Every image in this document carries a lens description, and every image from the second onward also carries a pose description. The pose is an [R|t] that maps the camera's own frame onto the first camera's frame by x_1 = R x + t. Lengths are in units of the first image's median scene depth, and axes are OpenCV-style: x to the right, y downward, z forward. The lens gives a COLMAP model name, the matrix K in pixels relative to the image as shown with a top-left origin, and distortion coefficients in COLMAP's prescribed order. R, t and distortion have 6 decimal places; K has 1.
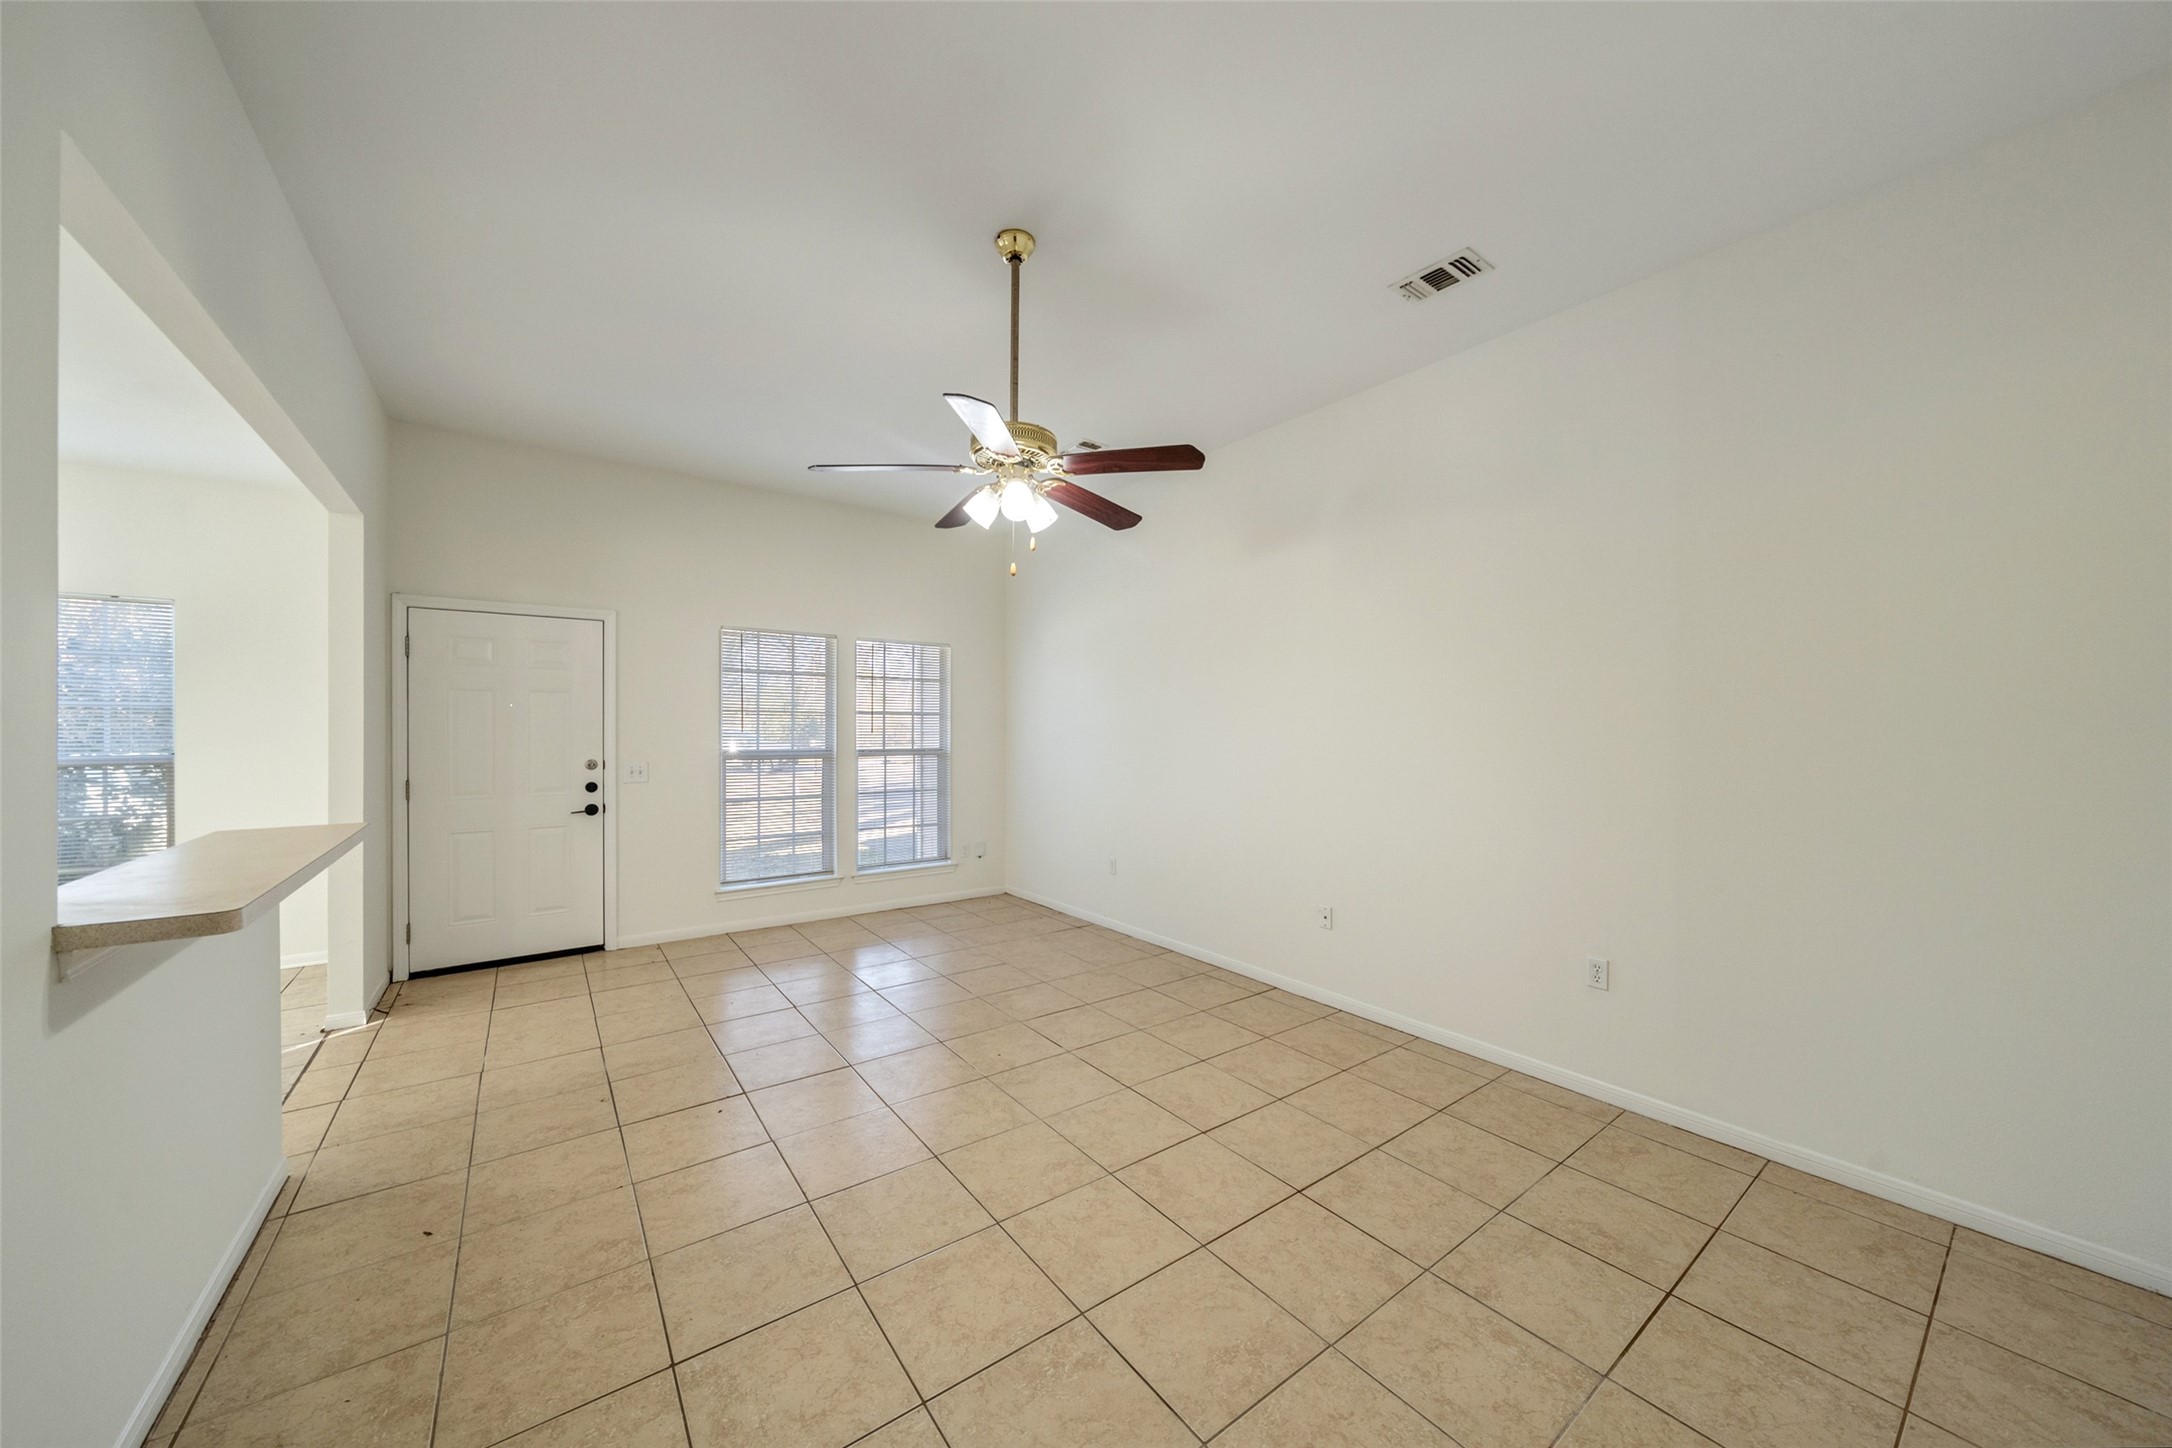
lens RADIAL K [[756.3, 0, 1088.1], [0, 756.3, 723.5], [0, 0, 1]] dist [-0.005169, 0.000119]
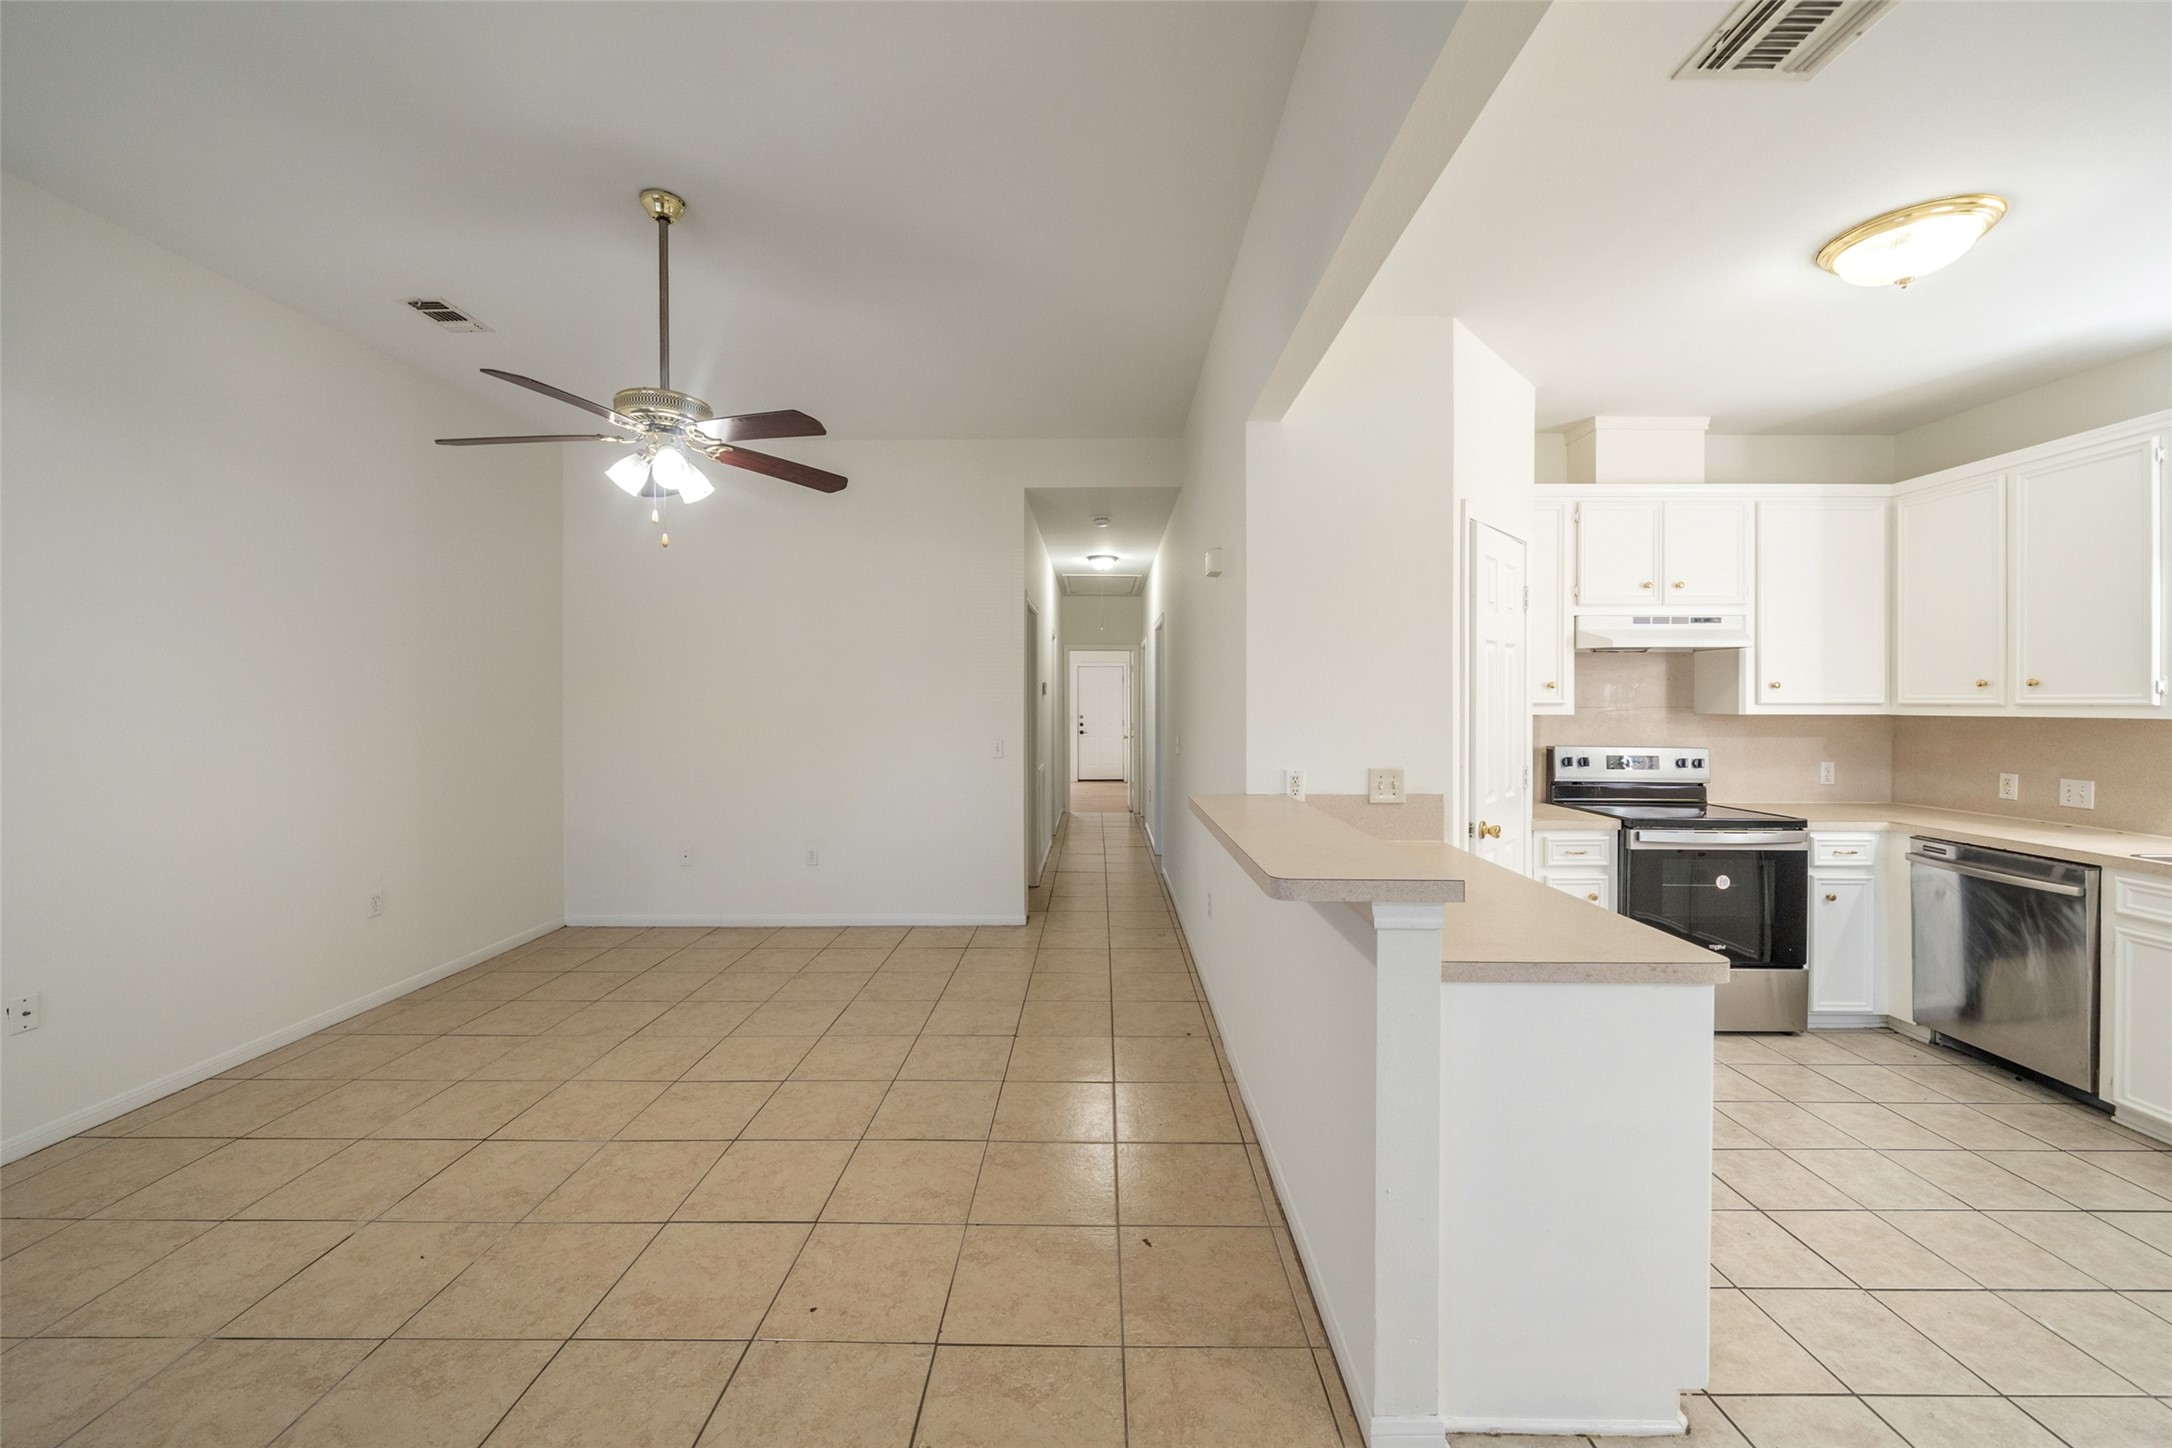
lens RADIAL K [[811.8, 0, 1089.9], [0, 811.8, 704.8], [0, 0, 1]] dist [-0.003945, 0.000220]
pose [[-0.796179, -0.004384, 0.605045, -0.883564], [-0.000666, 0.999979, 0.006369, -0.001033], [-0.605061, 0.004668, -0.796166, 1.140395]]
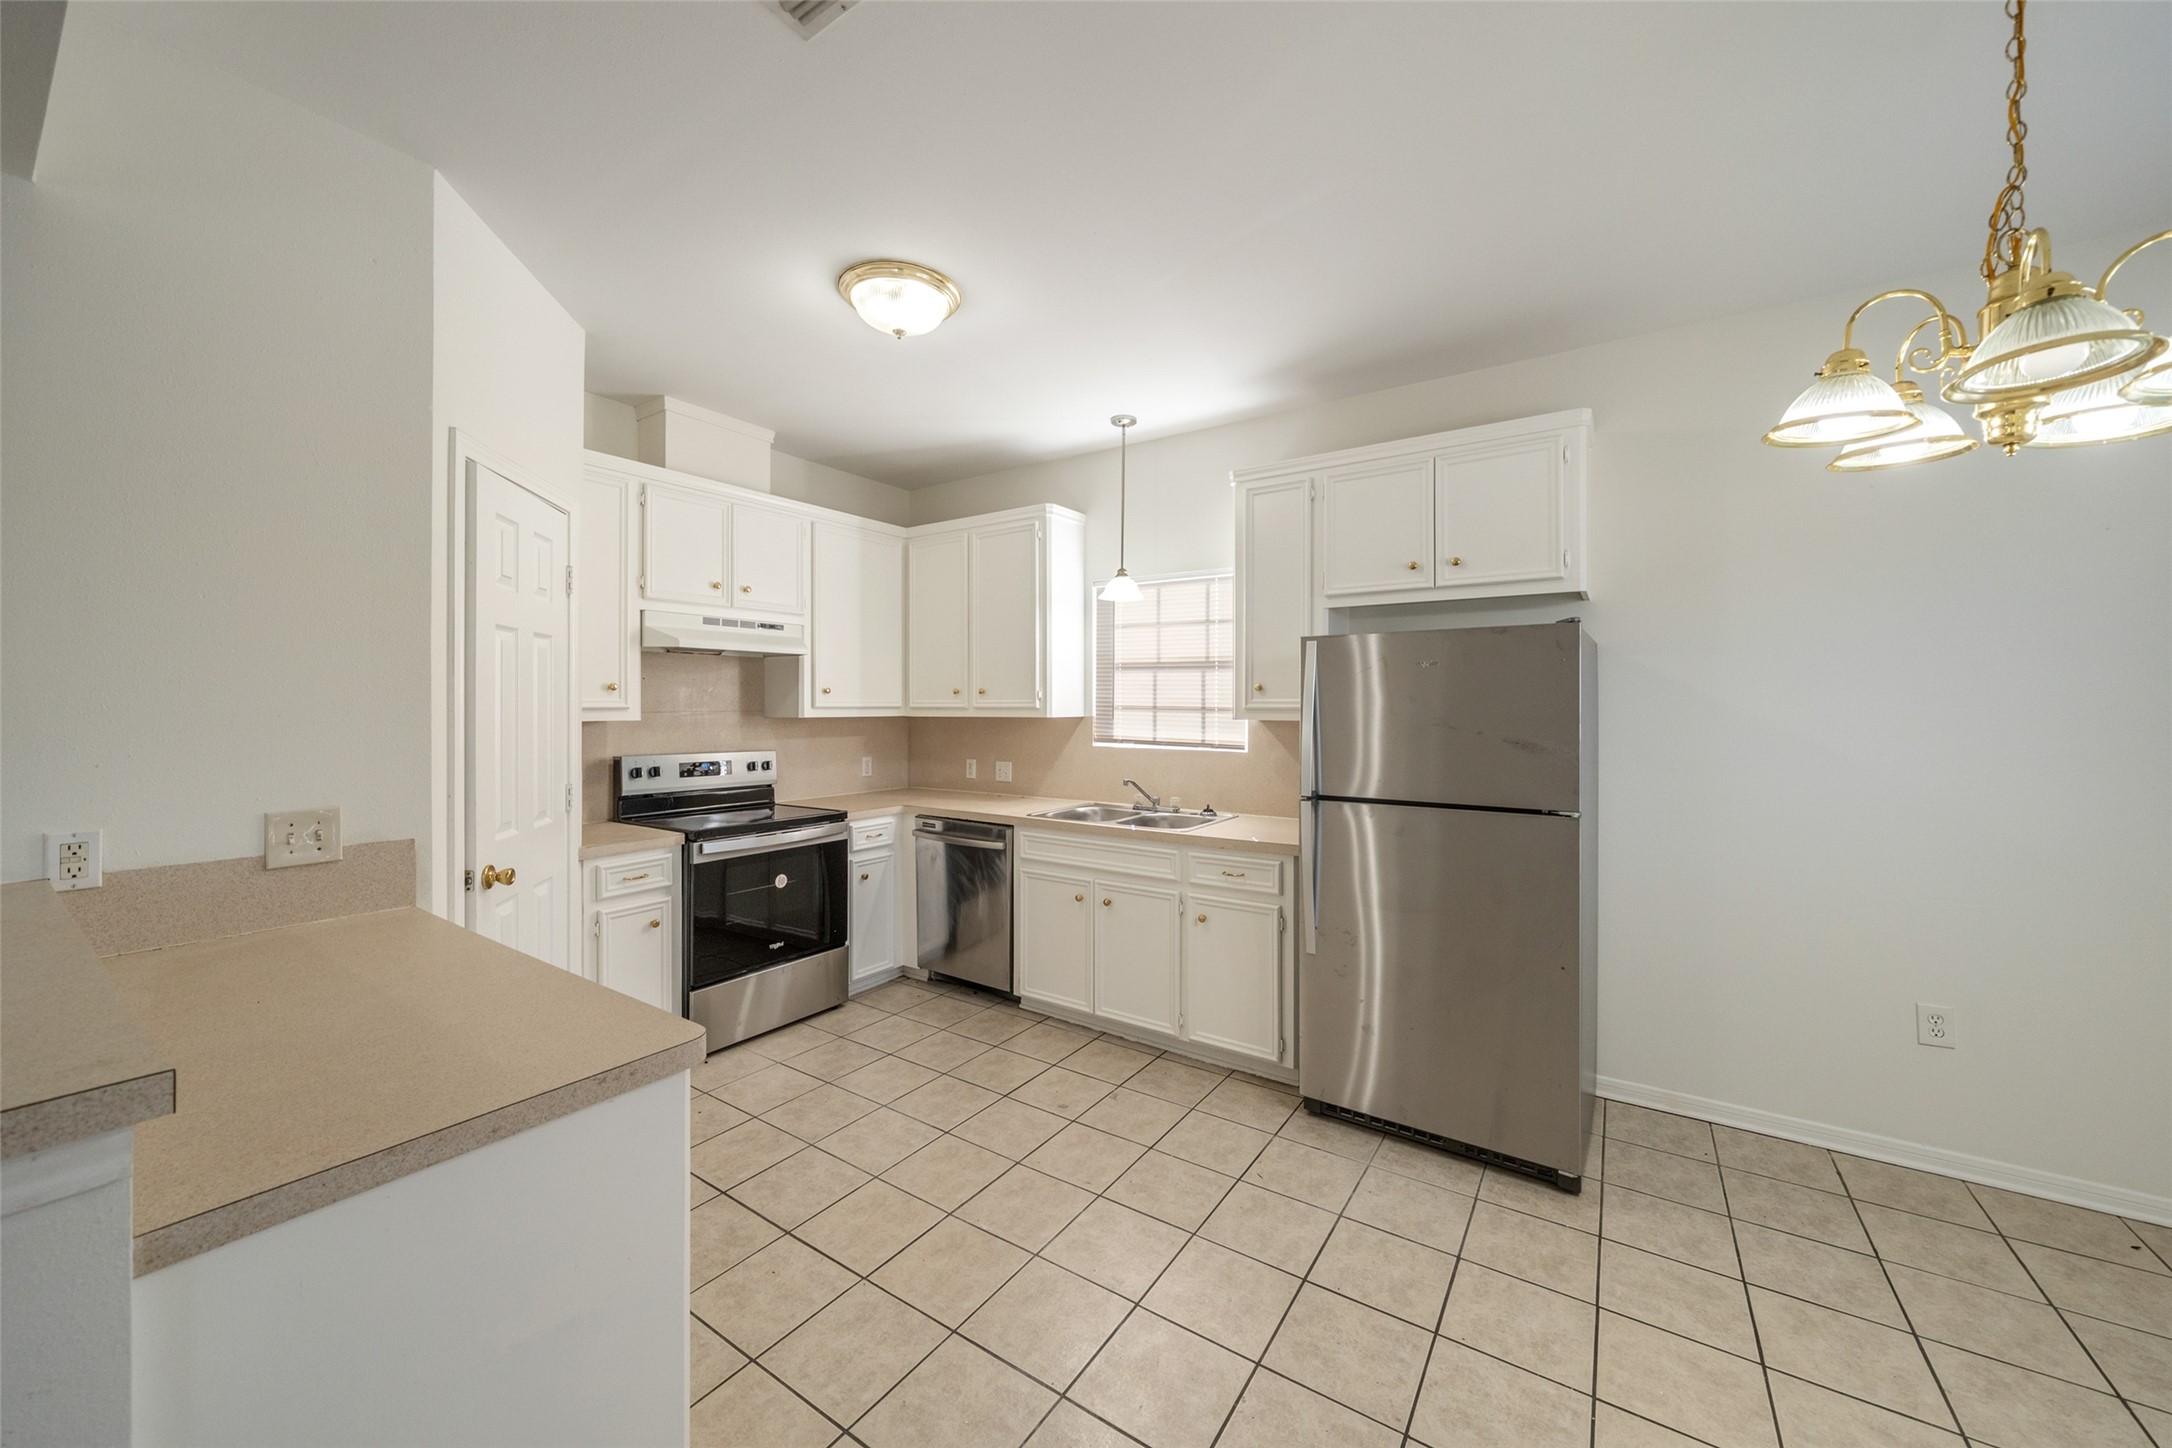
lens RADIAL K [[796.5, 0, 1089.2], [0, 796.5, 705.3], [0, 0, 1]] dist [-0.001782, -0.000103]
pose [[-0.944736, -0.001440, -0.327830, -0.940343], [-0.001948, 0.999997, 0.001221, -0.001521], [0.327827, 0.001792, -0.944736, 0.953631]]
